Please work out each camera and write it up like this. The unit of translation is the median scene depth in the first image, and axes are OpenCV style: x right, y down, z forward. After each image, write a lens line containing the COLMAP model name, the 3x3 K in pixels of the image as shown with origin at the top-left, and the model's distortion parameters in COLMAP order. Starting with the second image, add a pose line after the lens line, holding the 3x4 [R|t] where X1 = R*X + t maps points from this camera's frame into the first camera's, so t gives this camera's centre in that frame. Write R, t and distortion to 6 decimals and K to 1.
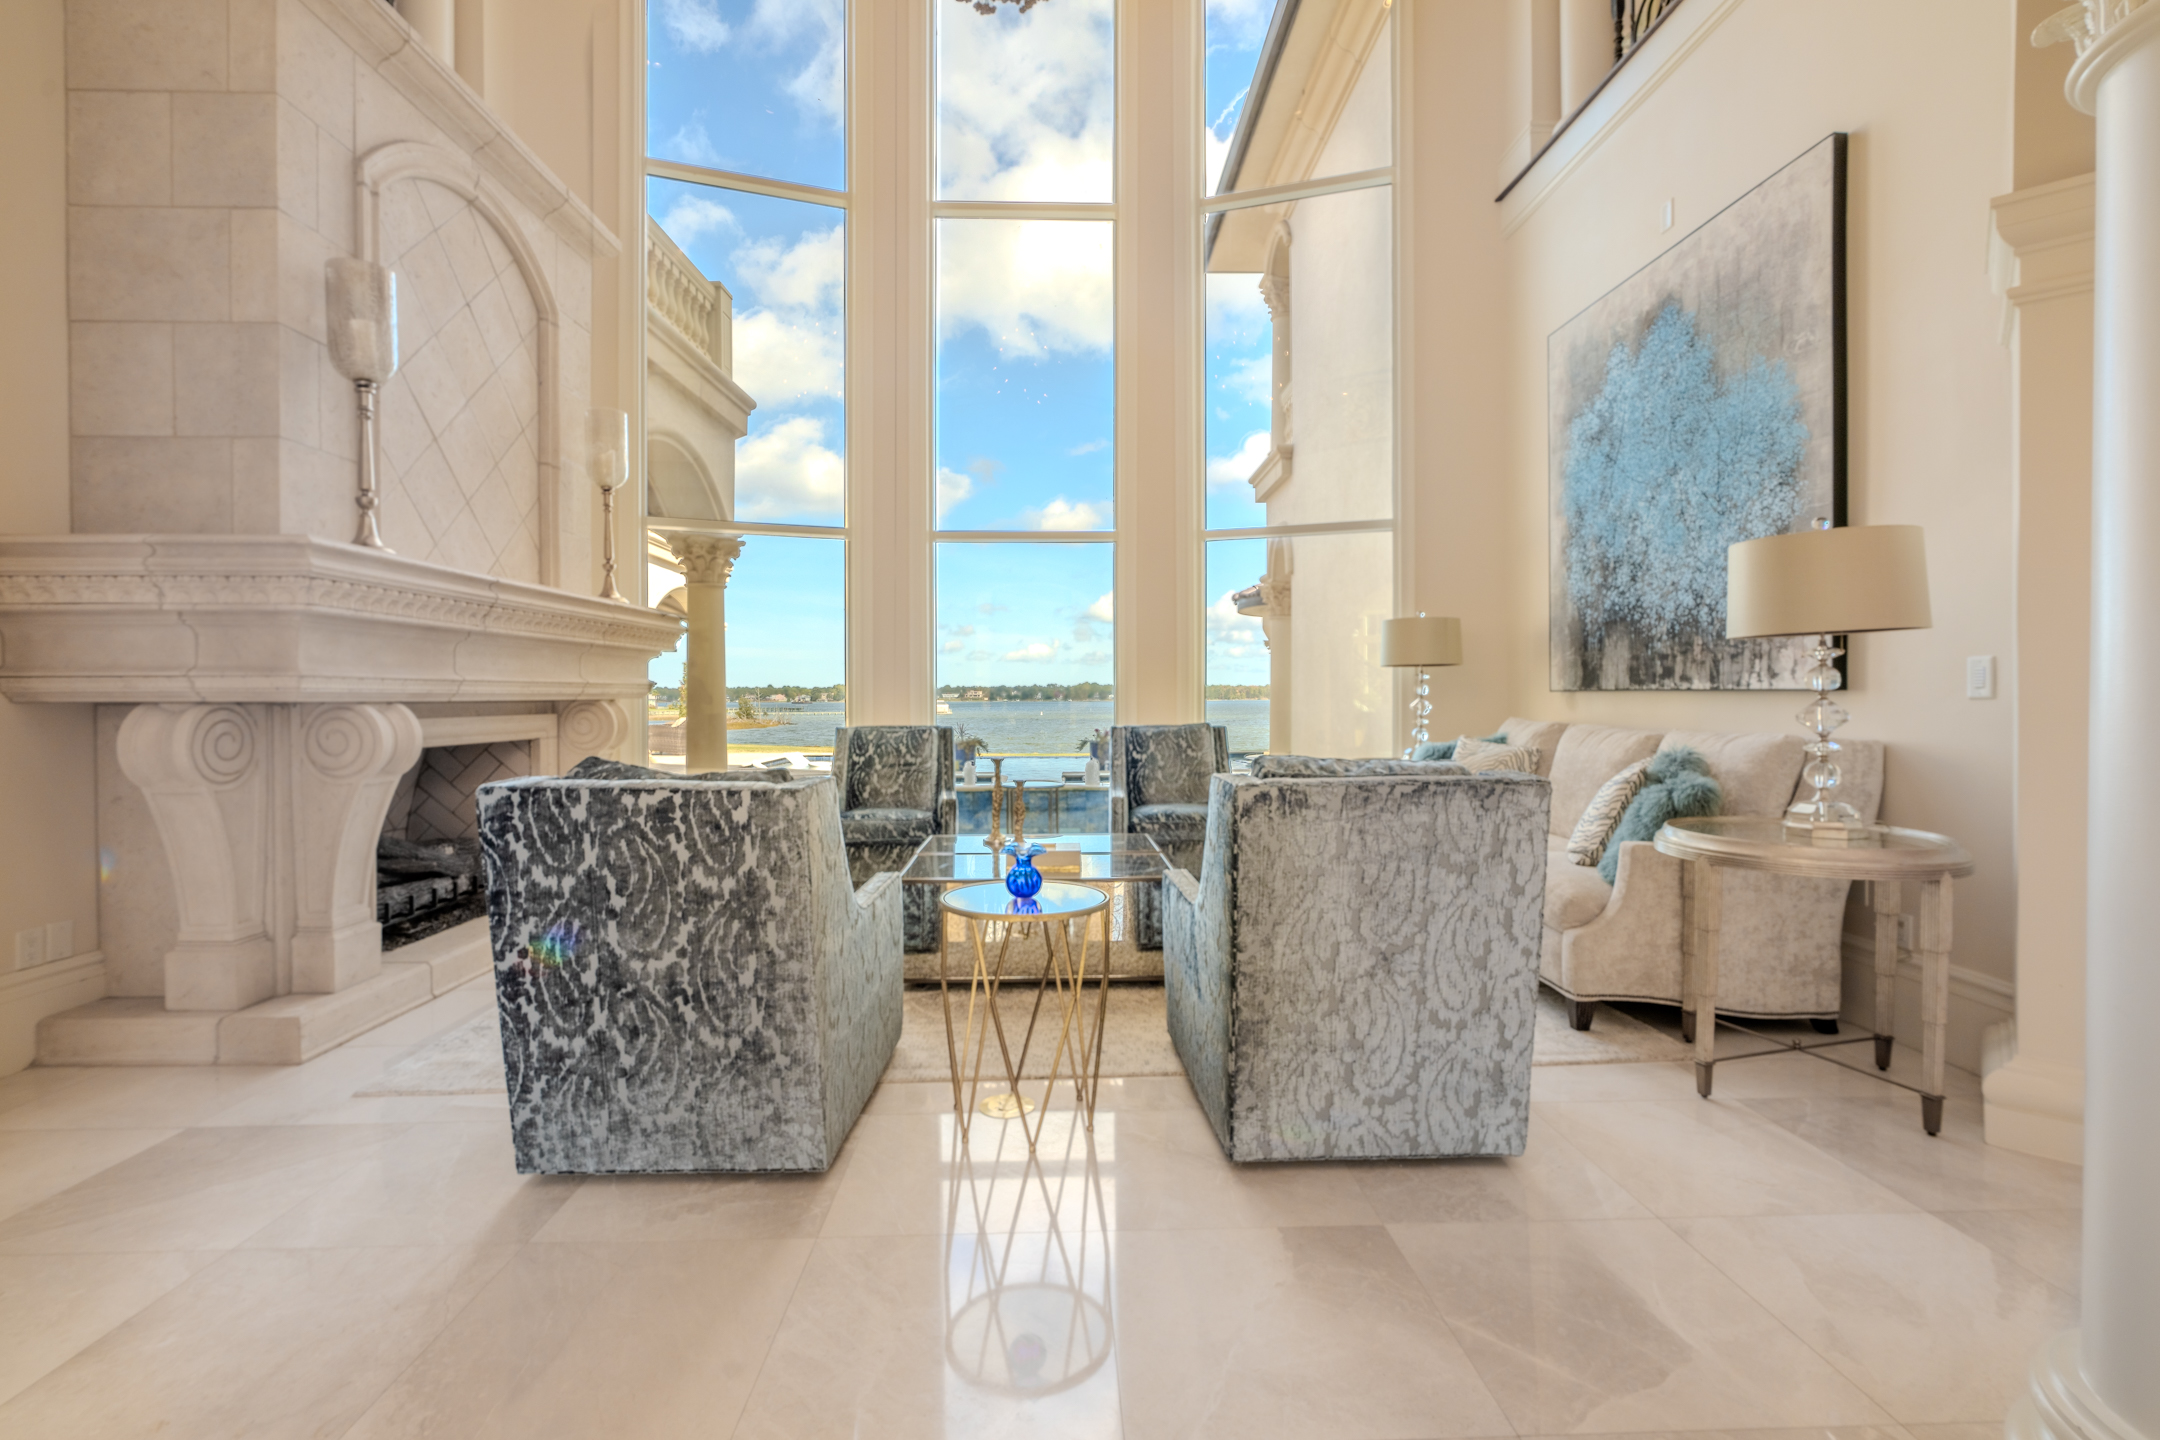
lens RADIAL K [[984.1, 0, 1077.1], [0, 984.1, 700.0], [0, 0, 1]] dist [-0.000630, 0.000420]
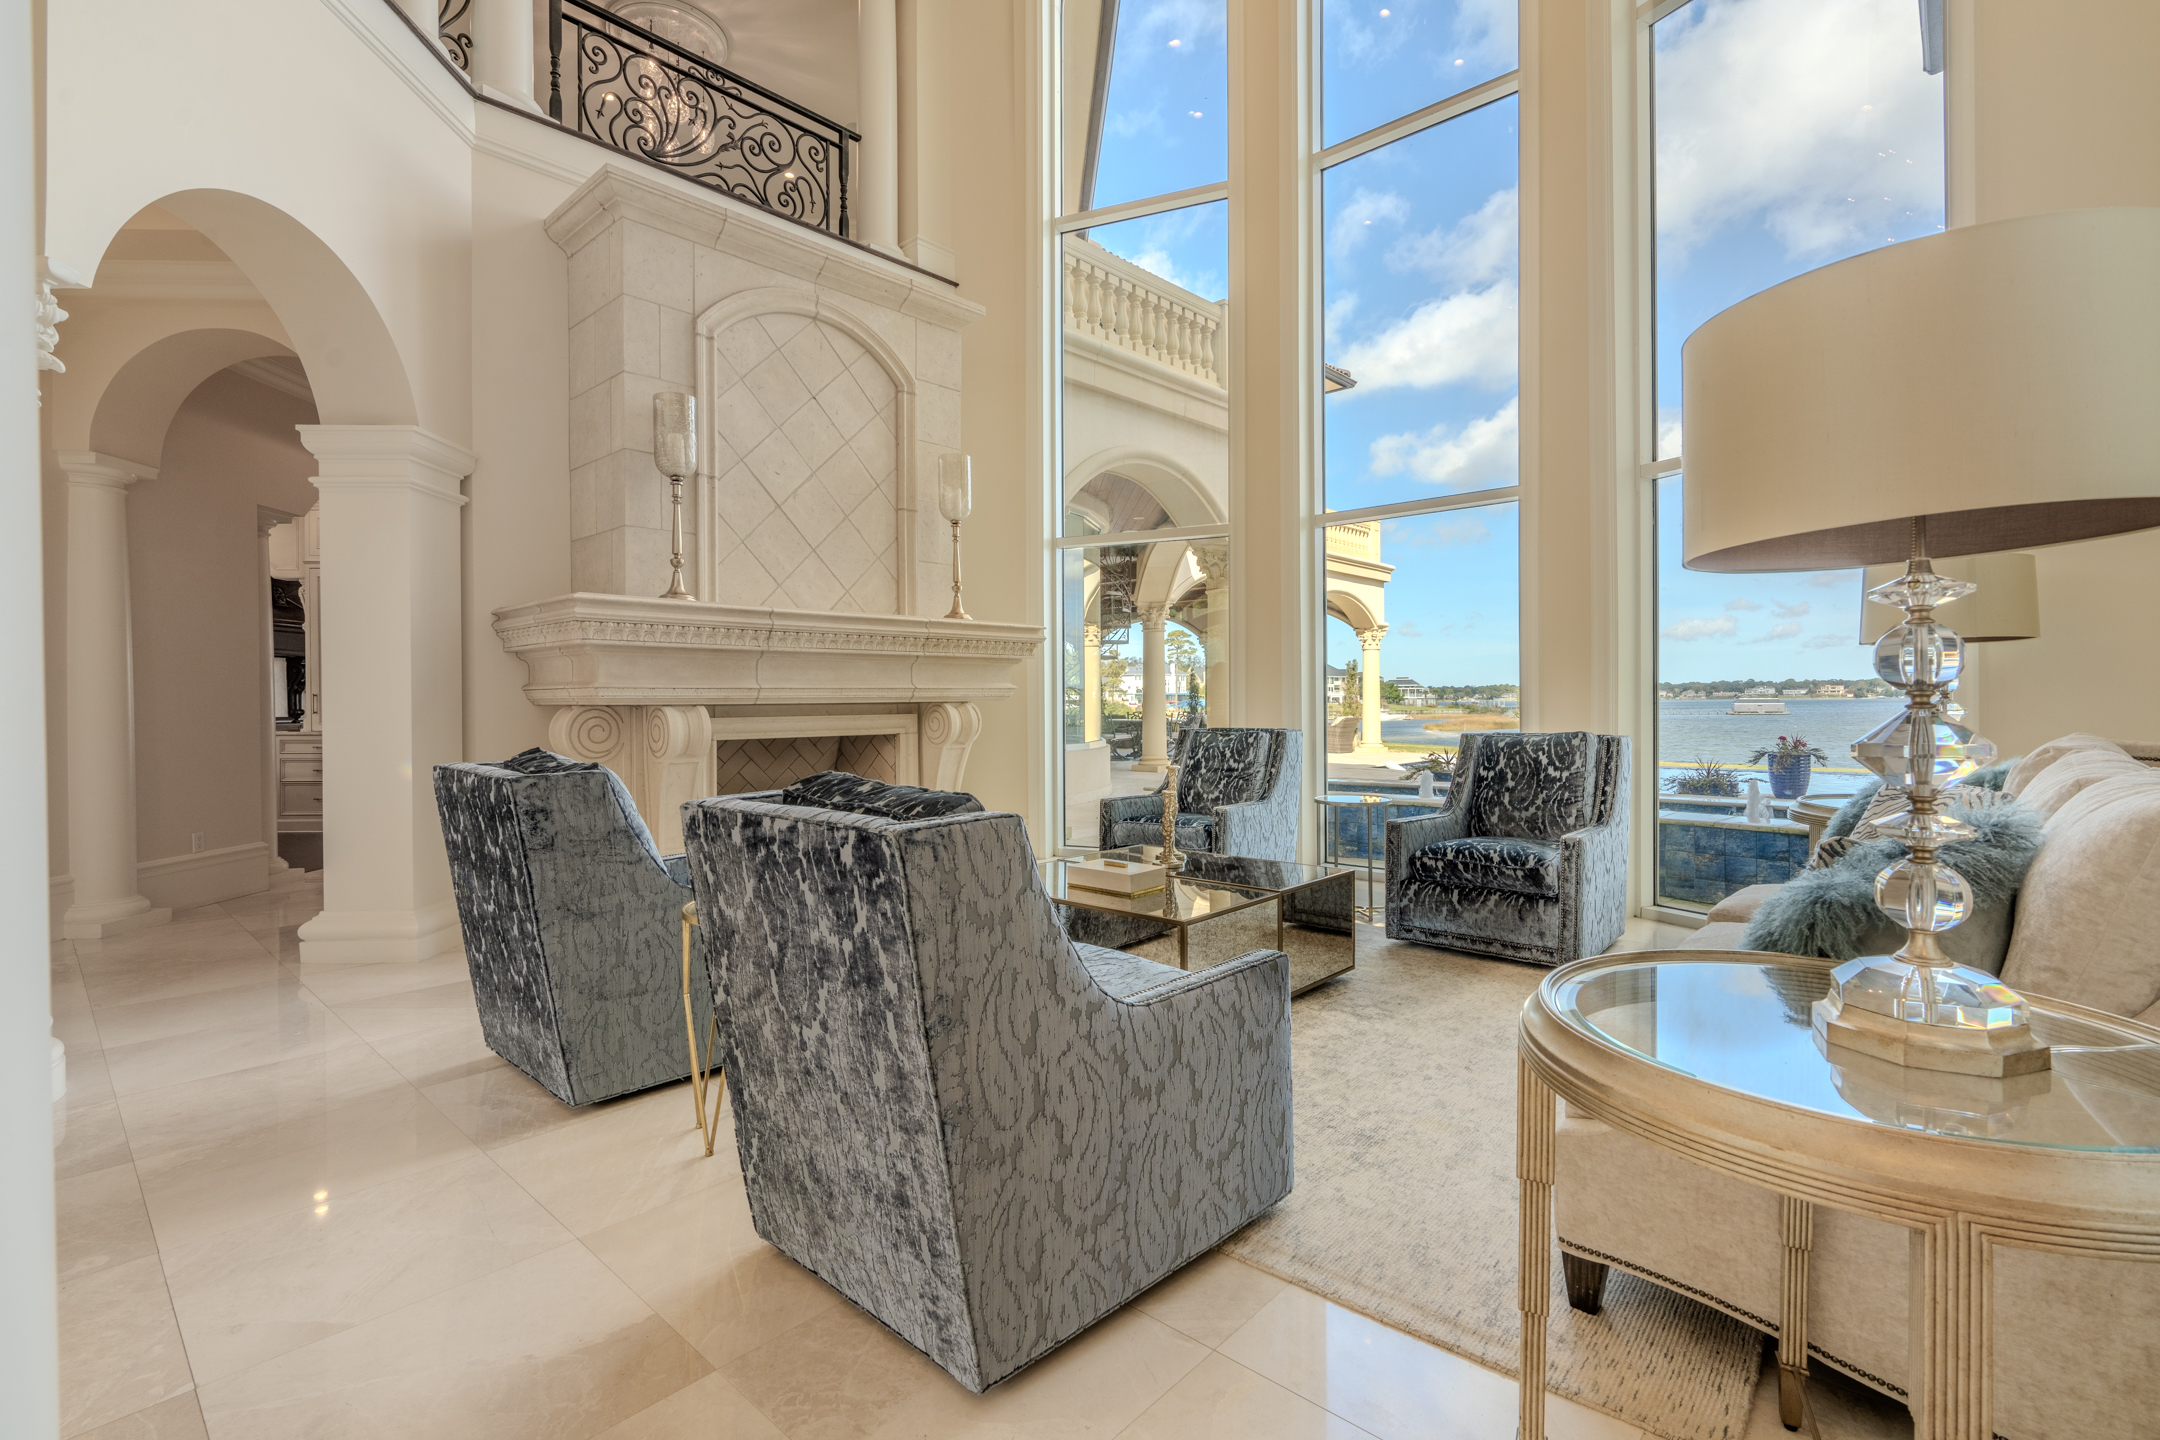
lens RADIAL K [[984.1, 0, 1077.1], [0, 984.1, 700.0], [0, 0, 1]] dist [-0.000630, 0.000420]
pose [[0.721111, -0.001230, -0.692819, 0.484283], [0.002680, 0.999996, 0.001015, -0.003629], [0.692814, -0.002588, 0.721111, 0.278573]]
